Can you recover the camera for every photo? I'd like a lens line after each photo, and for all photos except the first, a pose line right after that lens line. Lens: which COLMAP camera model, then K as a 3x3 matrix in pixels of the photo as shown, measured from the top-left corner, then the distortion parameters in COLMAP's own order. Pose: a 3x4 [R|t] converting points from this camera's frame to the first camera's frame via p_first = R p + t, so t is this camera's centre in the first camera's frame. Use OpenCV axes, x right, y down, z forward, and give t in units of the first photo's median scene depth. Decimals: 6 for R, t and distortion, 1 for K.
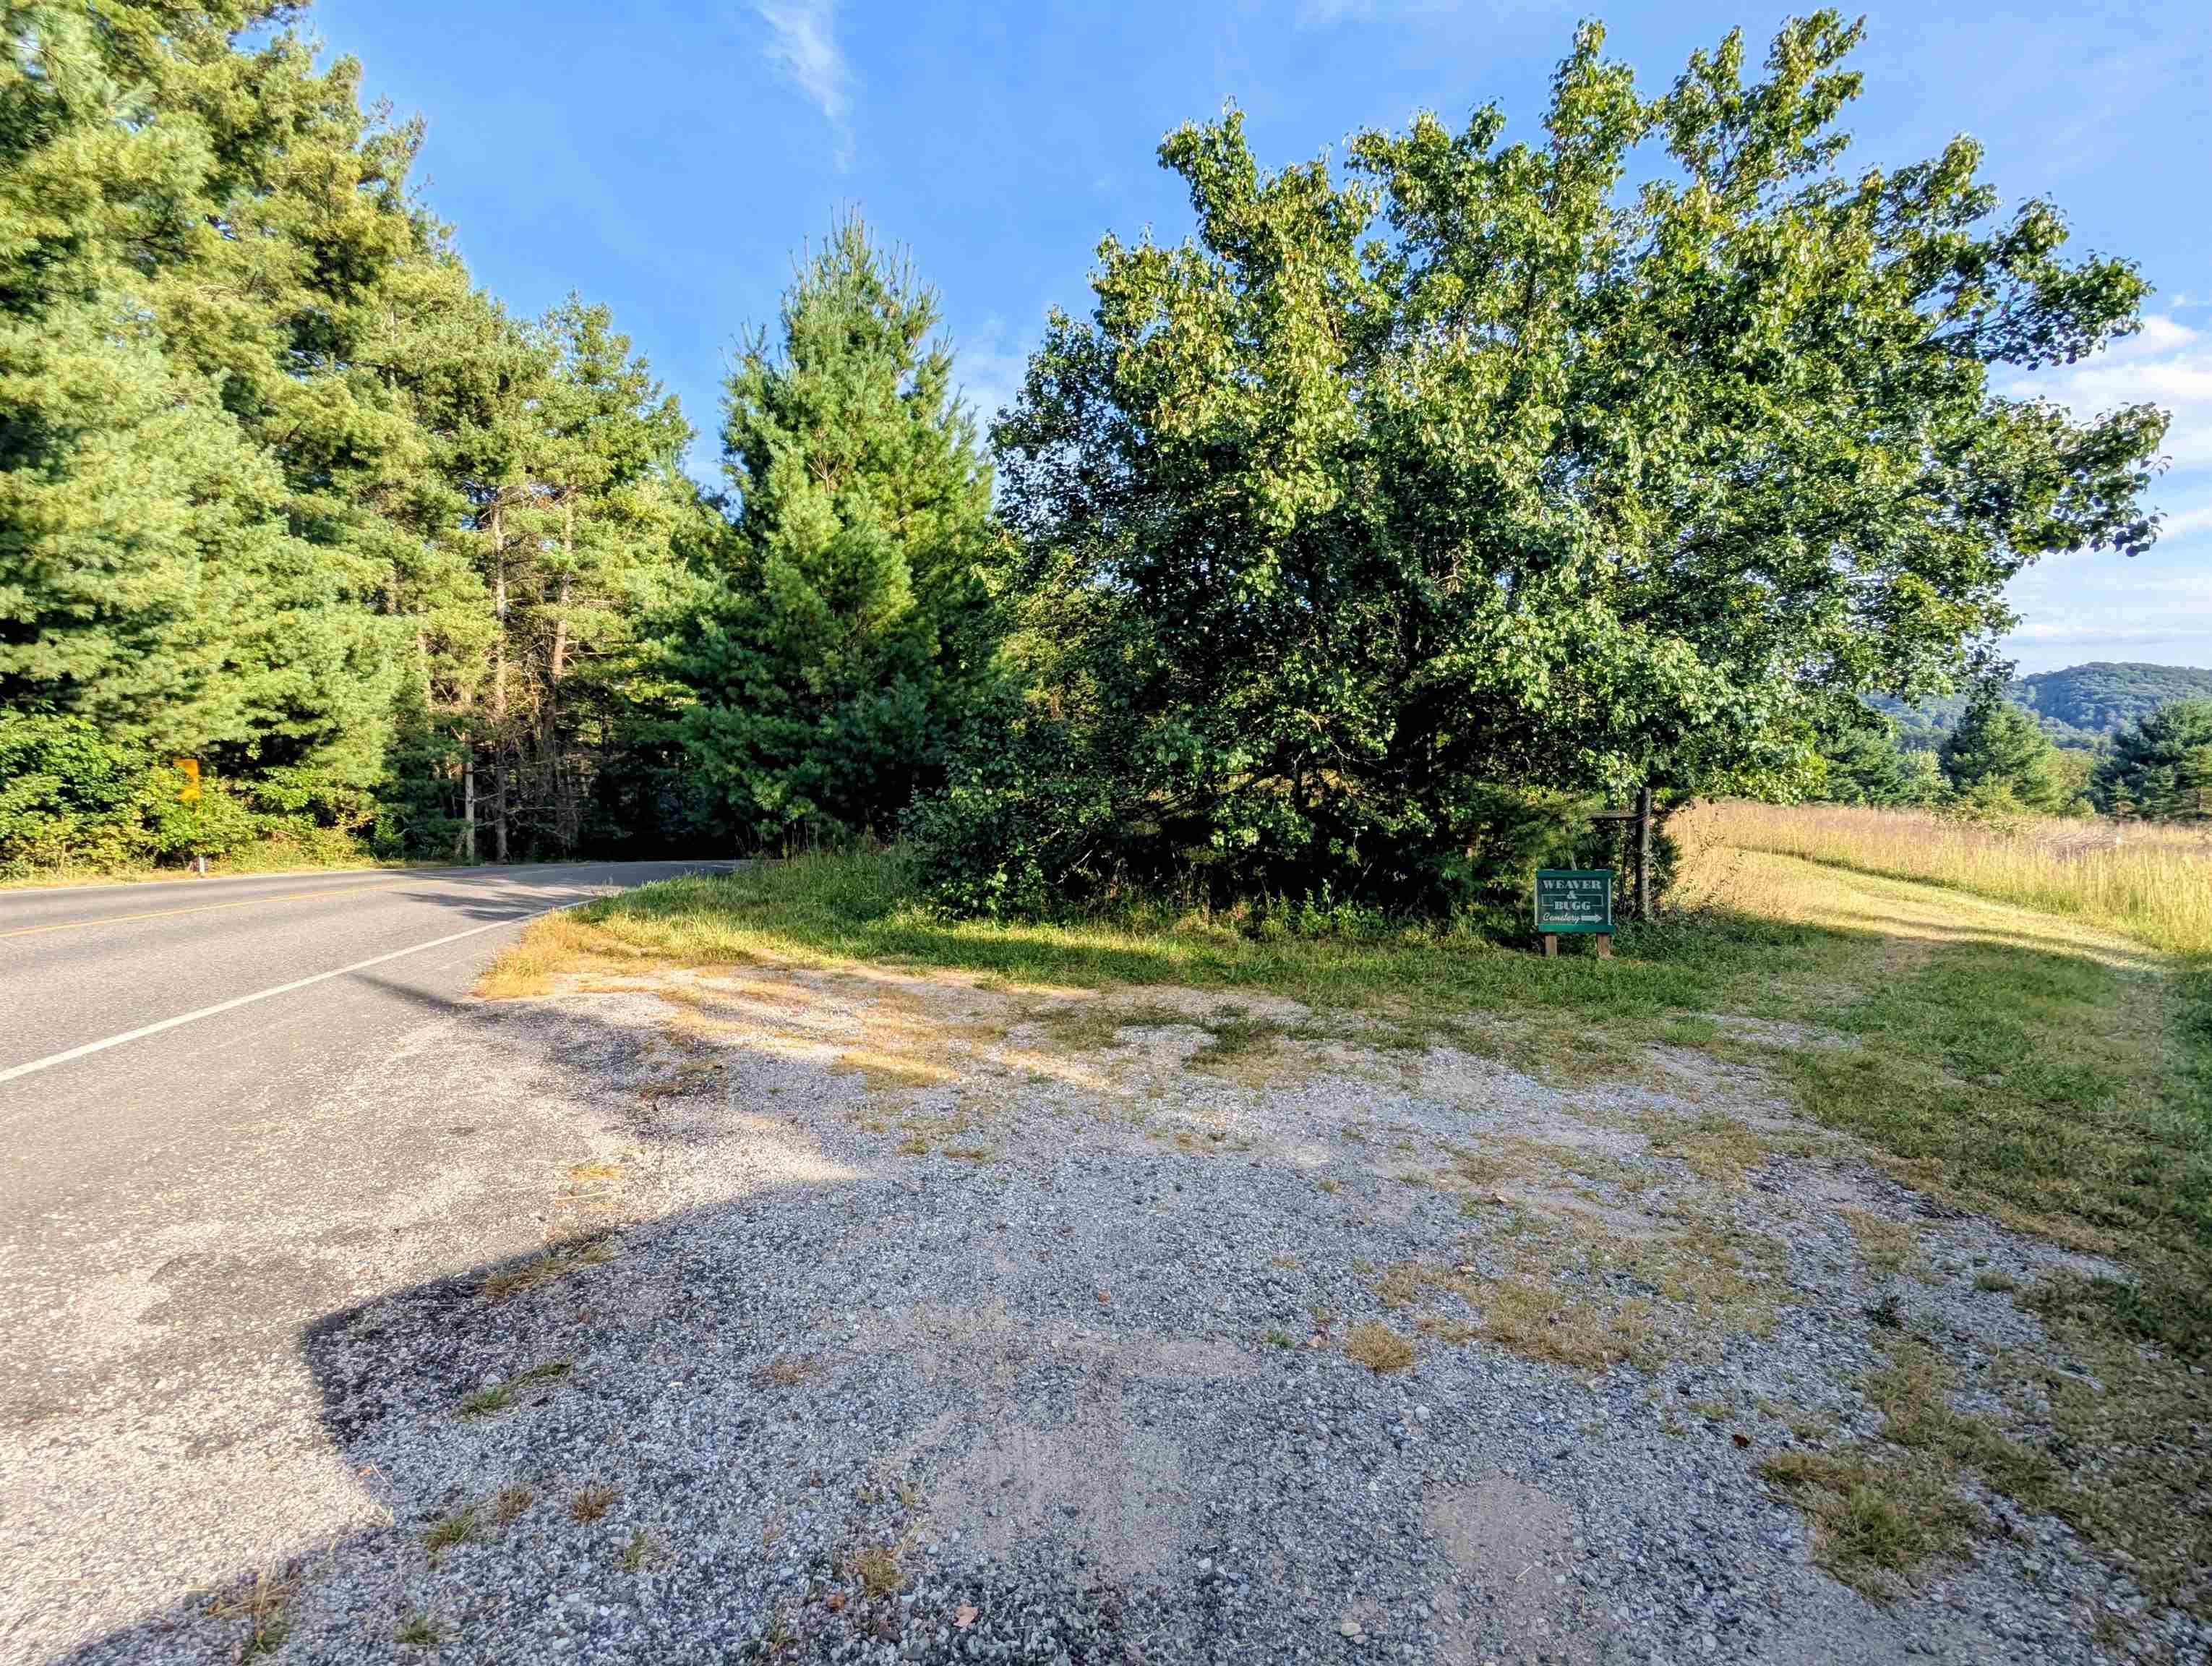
lens RADIAL K [[1460.9, 0, 1106.0], [0, 1460.9, 833.0], [0, 0, 1]] dist [0.152372, -0.000516]
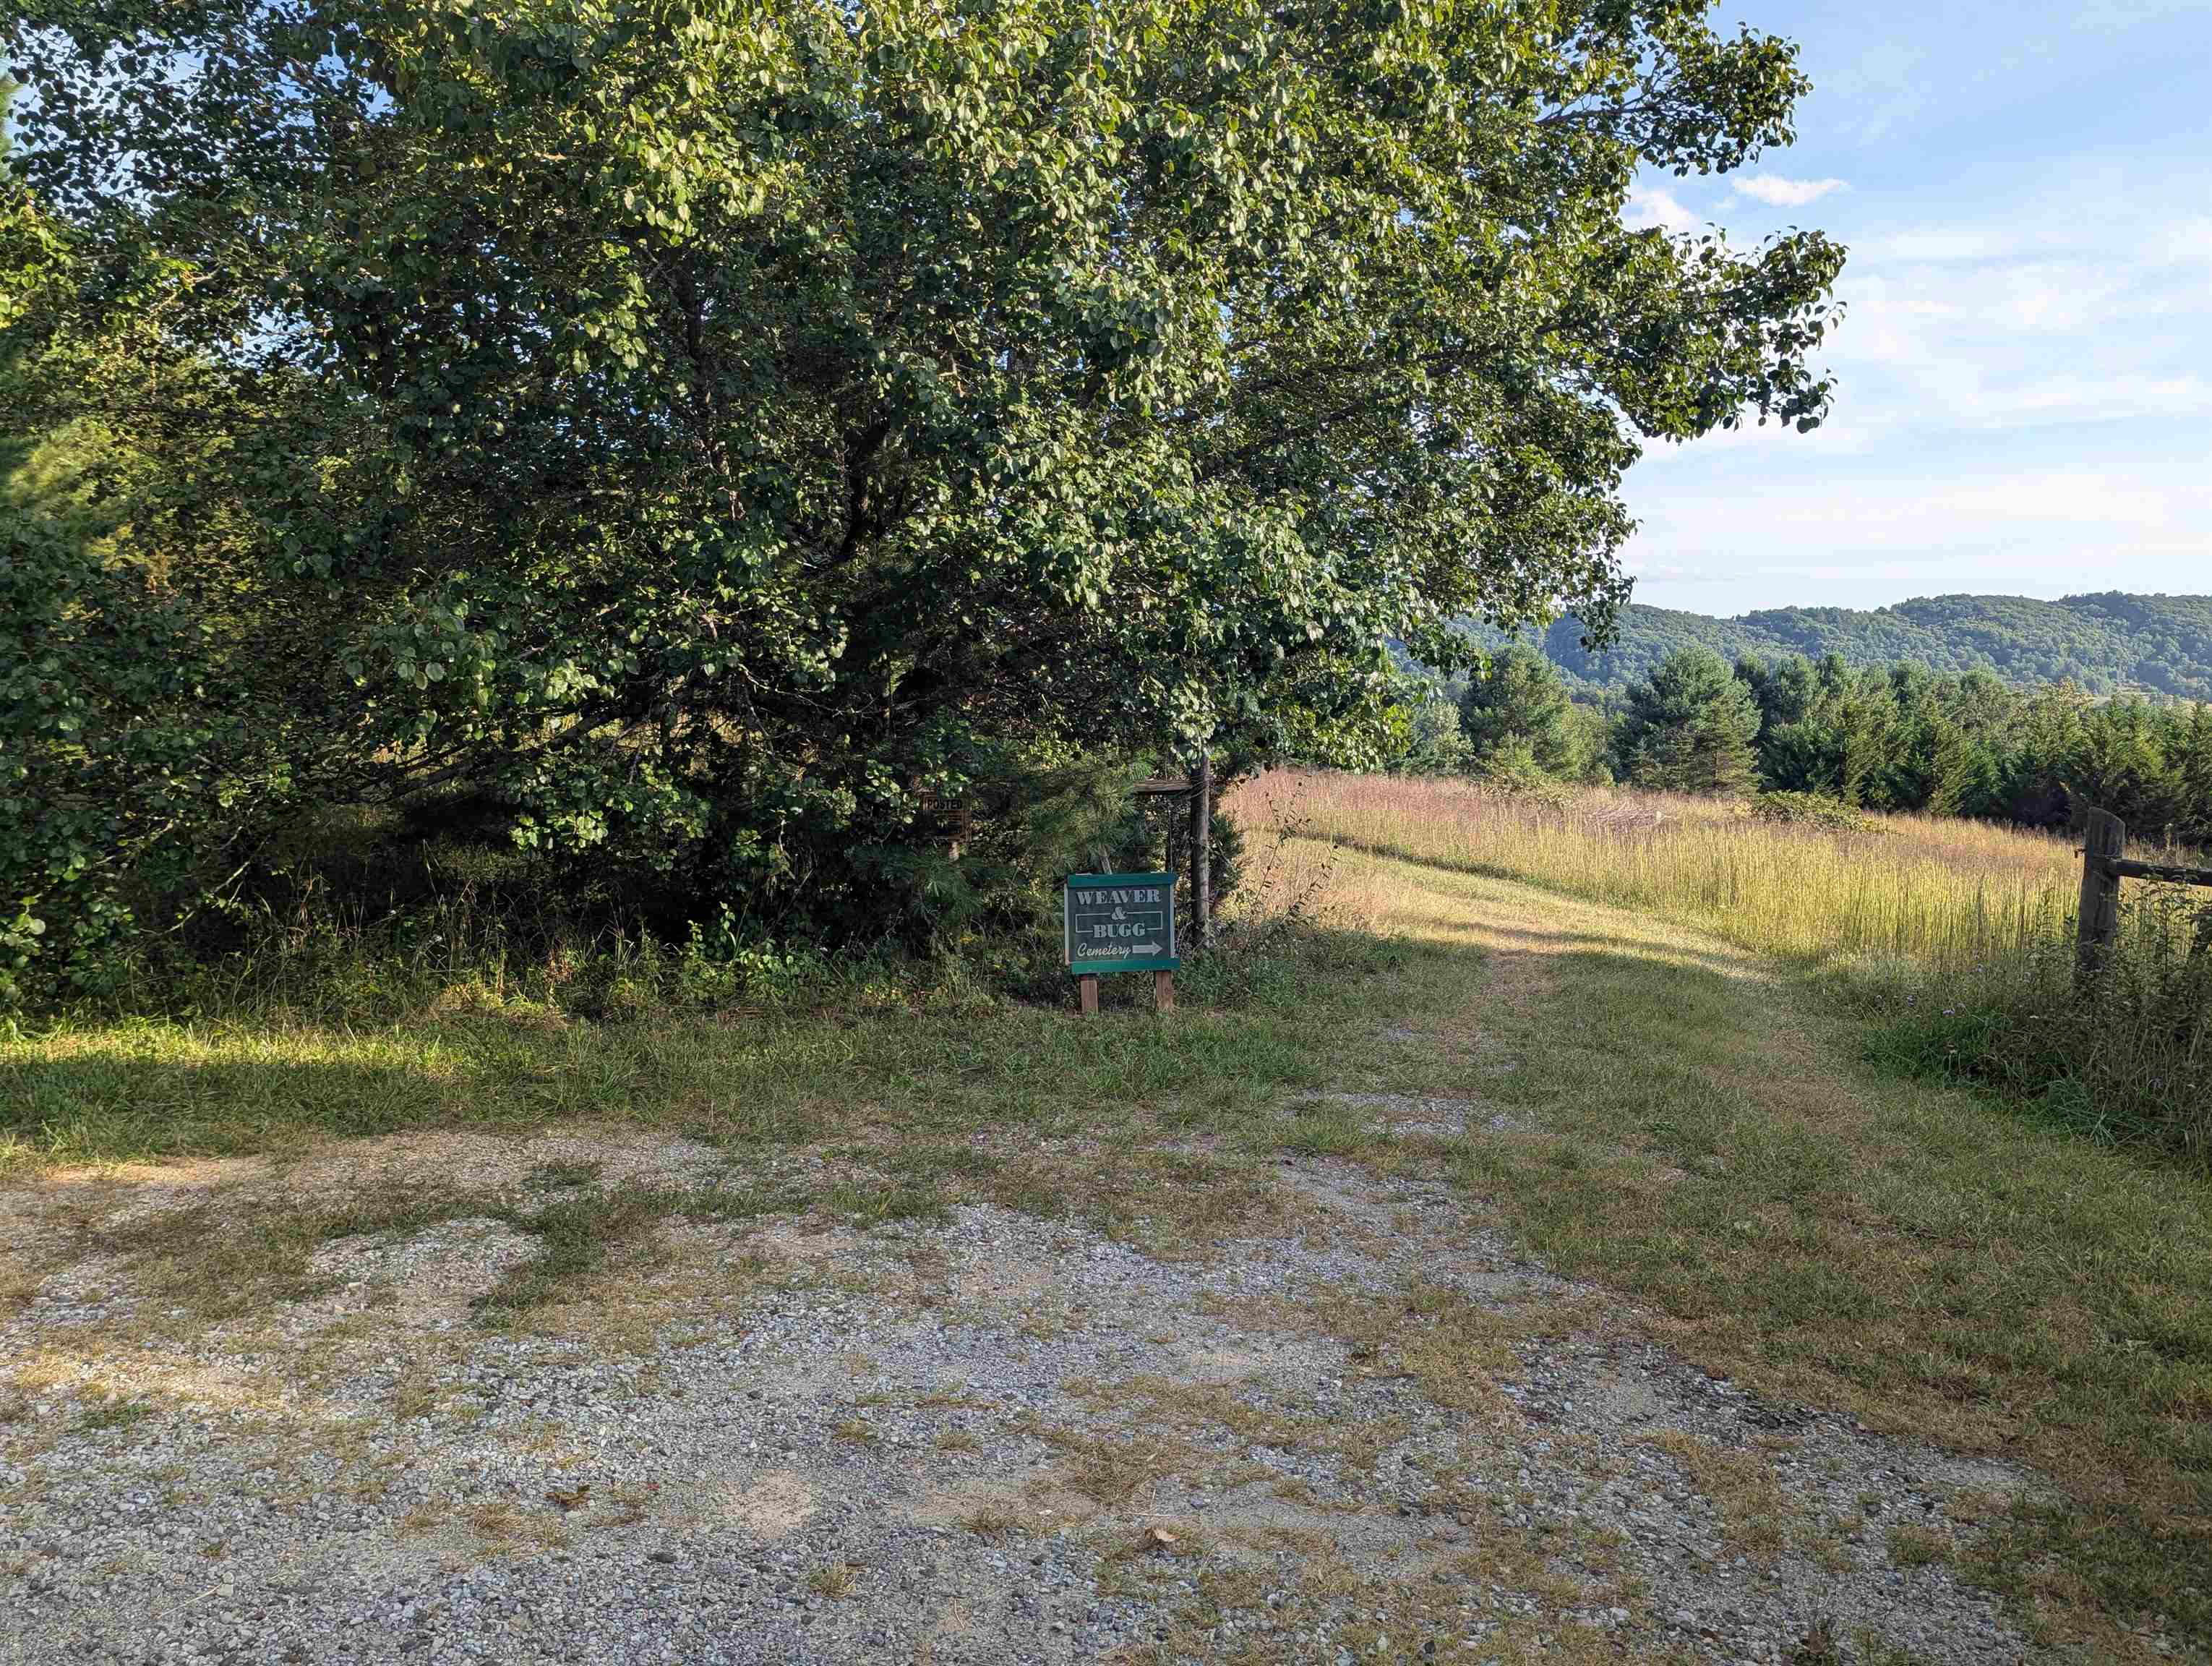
lens RADIAL K [[1669.9, 0, 1103.0], [0, 1669.9, 804.1], [0, 0, 1]] dist [0.051591, -0.010135]
pose [[0.896181, -0.010666, 0.443561, -0.004590], [0.012555, 0.999920, -0.001323, -0.003690], [-0.443511, 0.006755, 0.896243, 0.371909]]
